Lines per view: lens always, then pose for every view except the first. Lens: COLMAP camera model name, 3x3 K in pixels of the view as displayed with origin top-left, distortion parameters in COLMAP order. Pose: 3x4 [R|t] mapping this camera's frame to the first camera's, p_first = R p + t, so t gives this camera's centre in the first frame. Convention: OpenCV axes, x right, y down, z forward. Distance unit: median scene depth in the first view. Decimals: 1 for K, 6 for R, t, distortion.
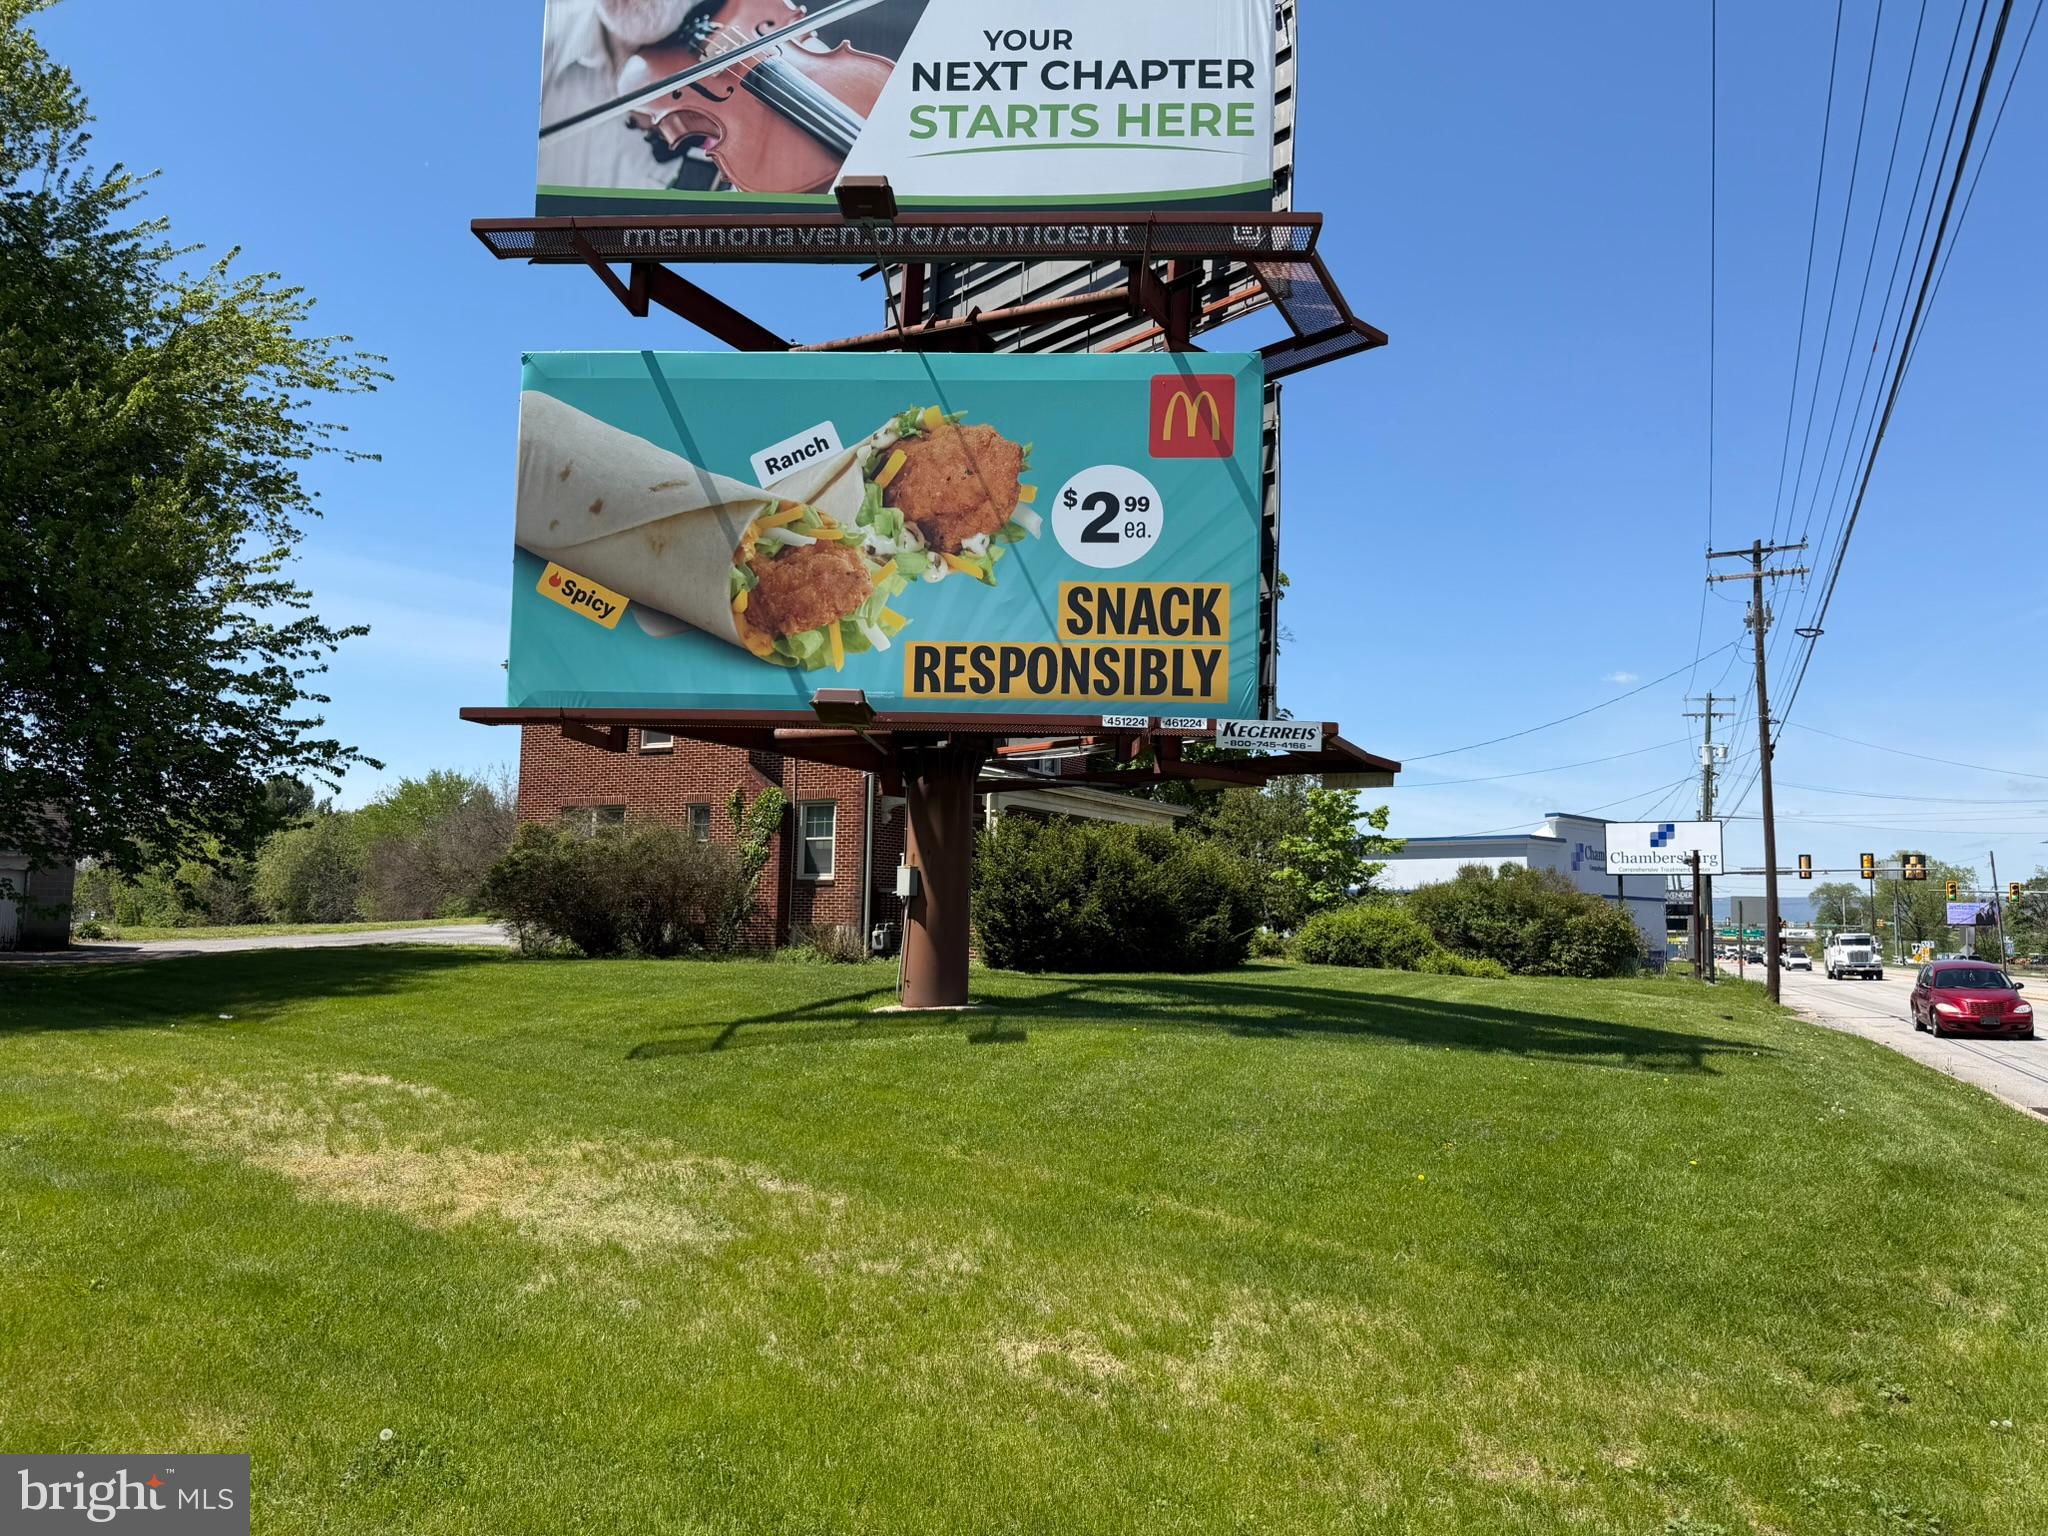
lens RADIAL K [[1434.2, 0, 1024.0], [0, 1434.2, 768.0], [0, 0, 1]] dist [0.184235, -0.352902]
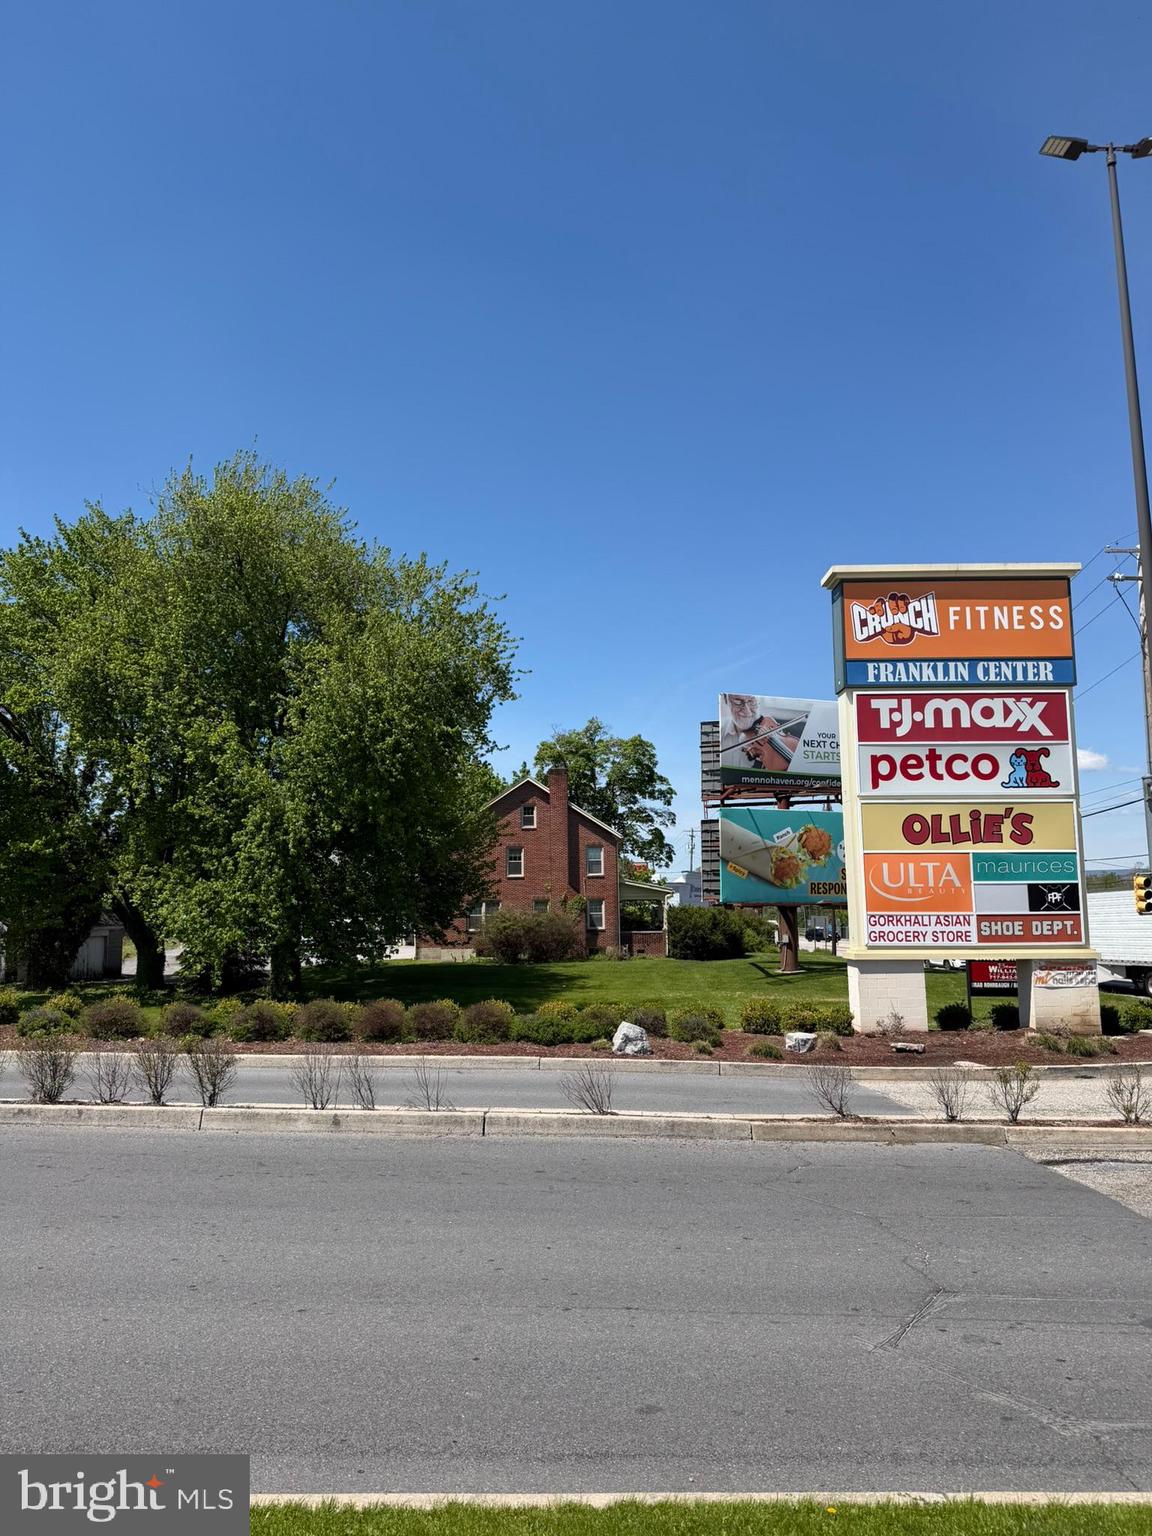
lens RADIAL K [[1075.6, 0, 575.2], [0, 1075.6, 765.1], [0, 0, 1]] dist [0.184235, -0.352902]
pose [[0.892914, 0.025659, 0.449495, -2.041453], [-0.014414, 0.999492, -0.028423, -0.316563], [-0.449996, 0.018900, 0.892831, -1.449278]]
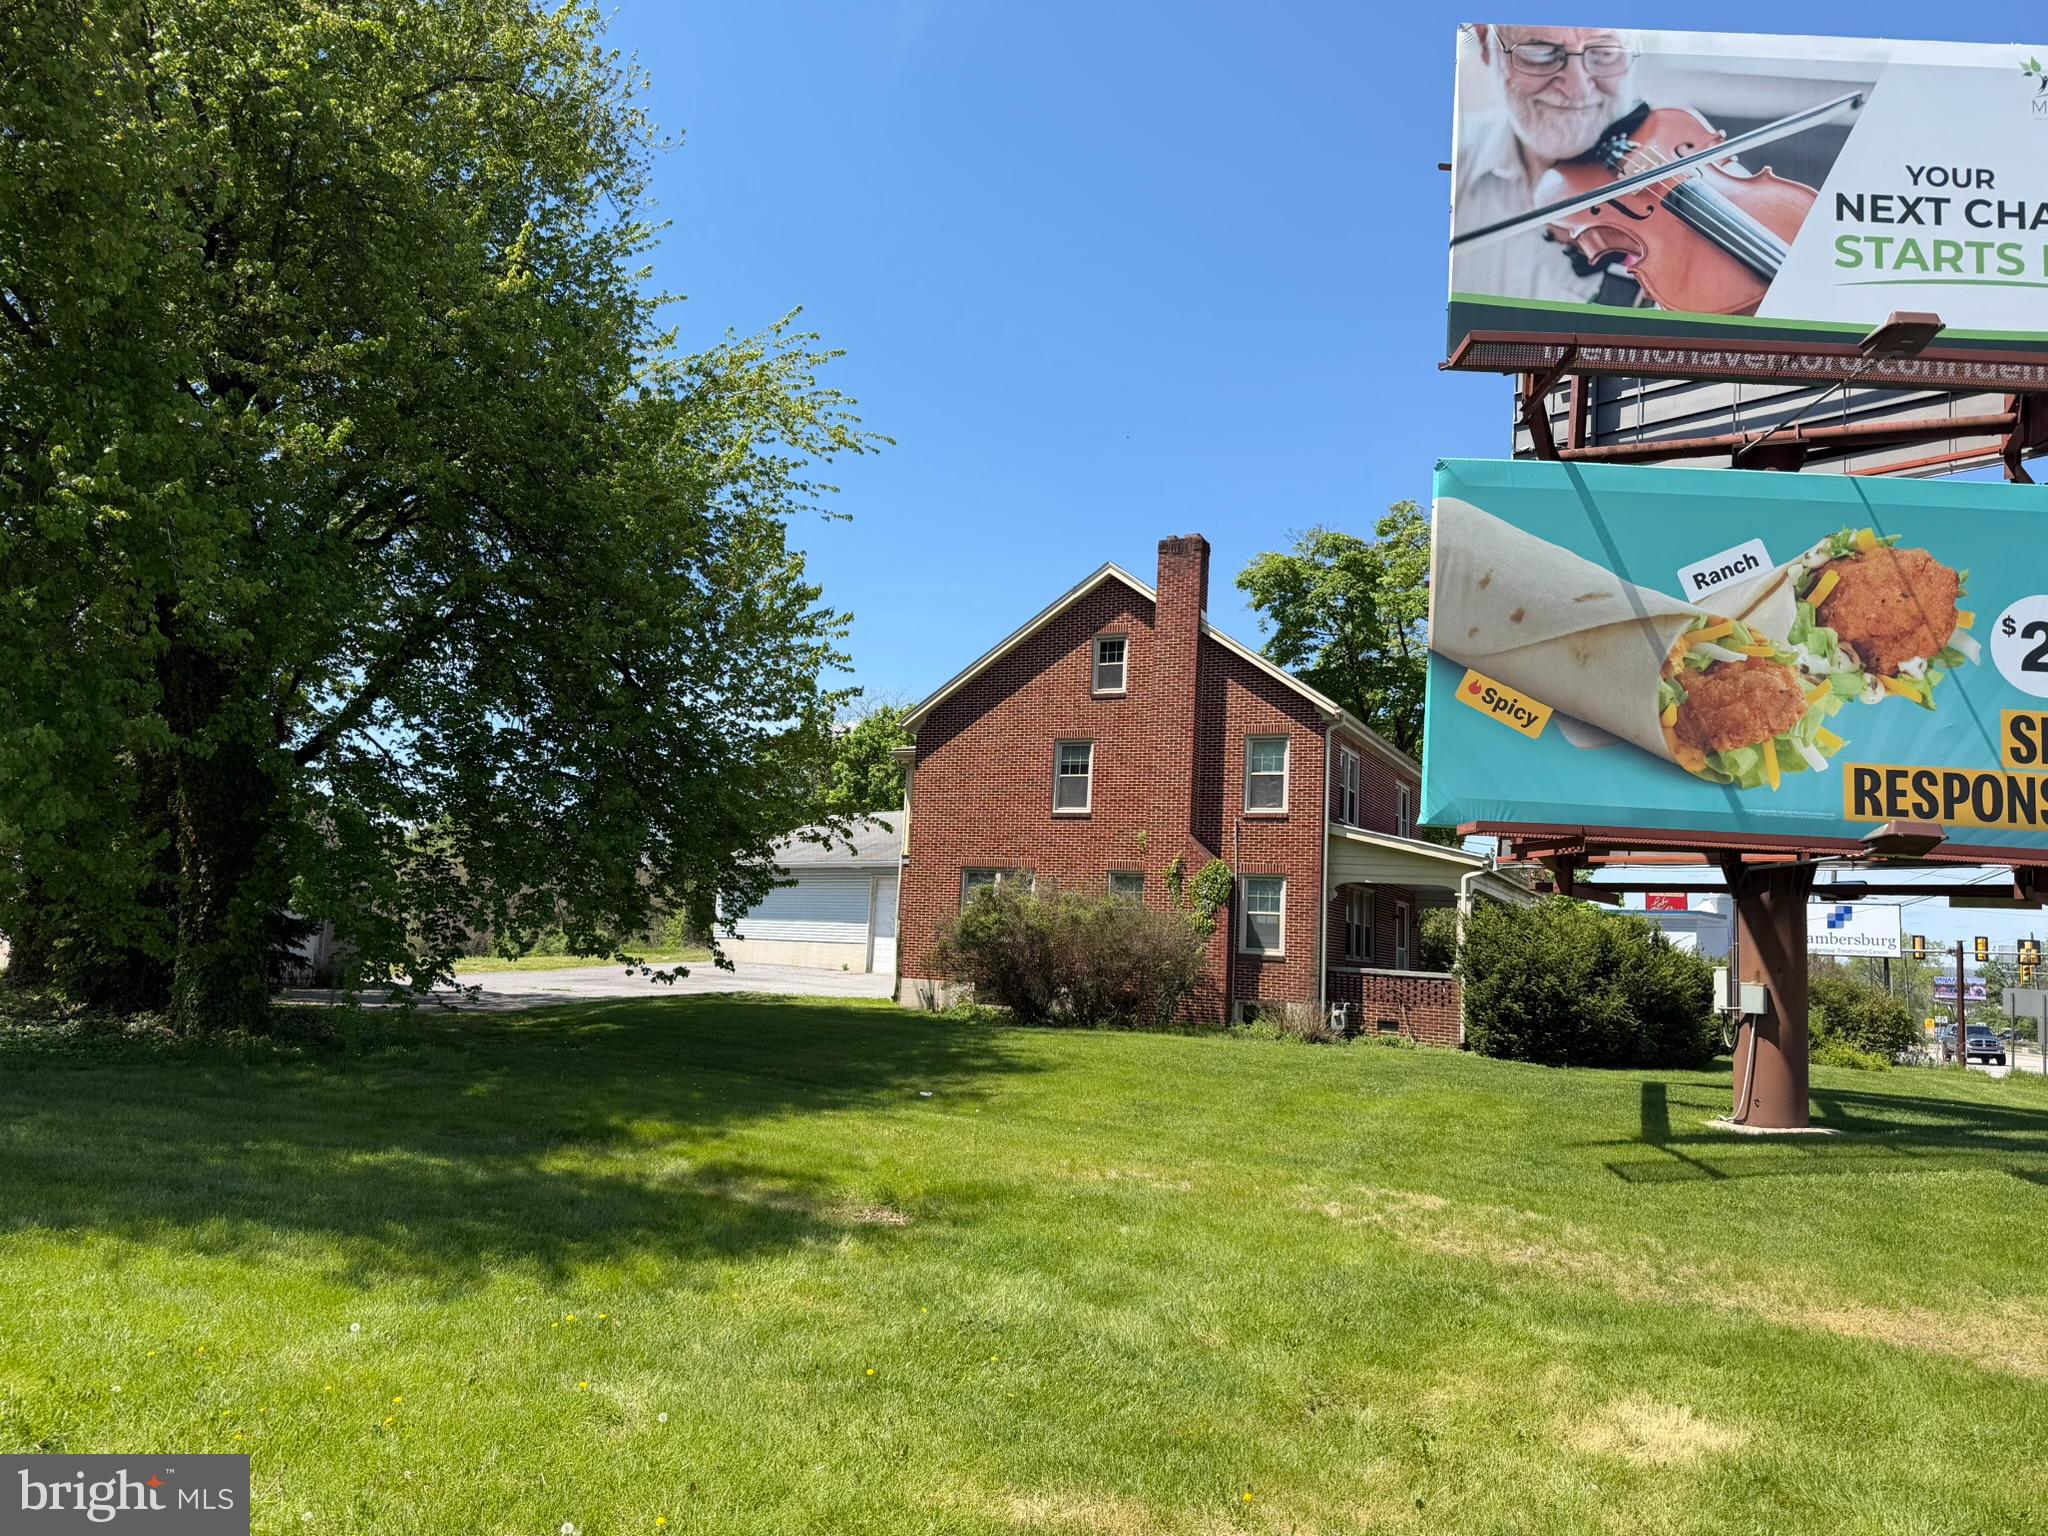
lens RADIAL K [[1423.9, 0, 1026.2], [0, 1423.9, 781.3], [0, 0, 1]] dist [0.005105, -0.000883]
pose [[0.998064, 0.037251, 0.049798, -0.676174], [-0.036509, 0.999209, -0.015732, -0.038622], [-0.050345, 0.013883, 0.998635, 0.049679]]
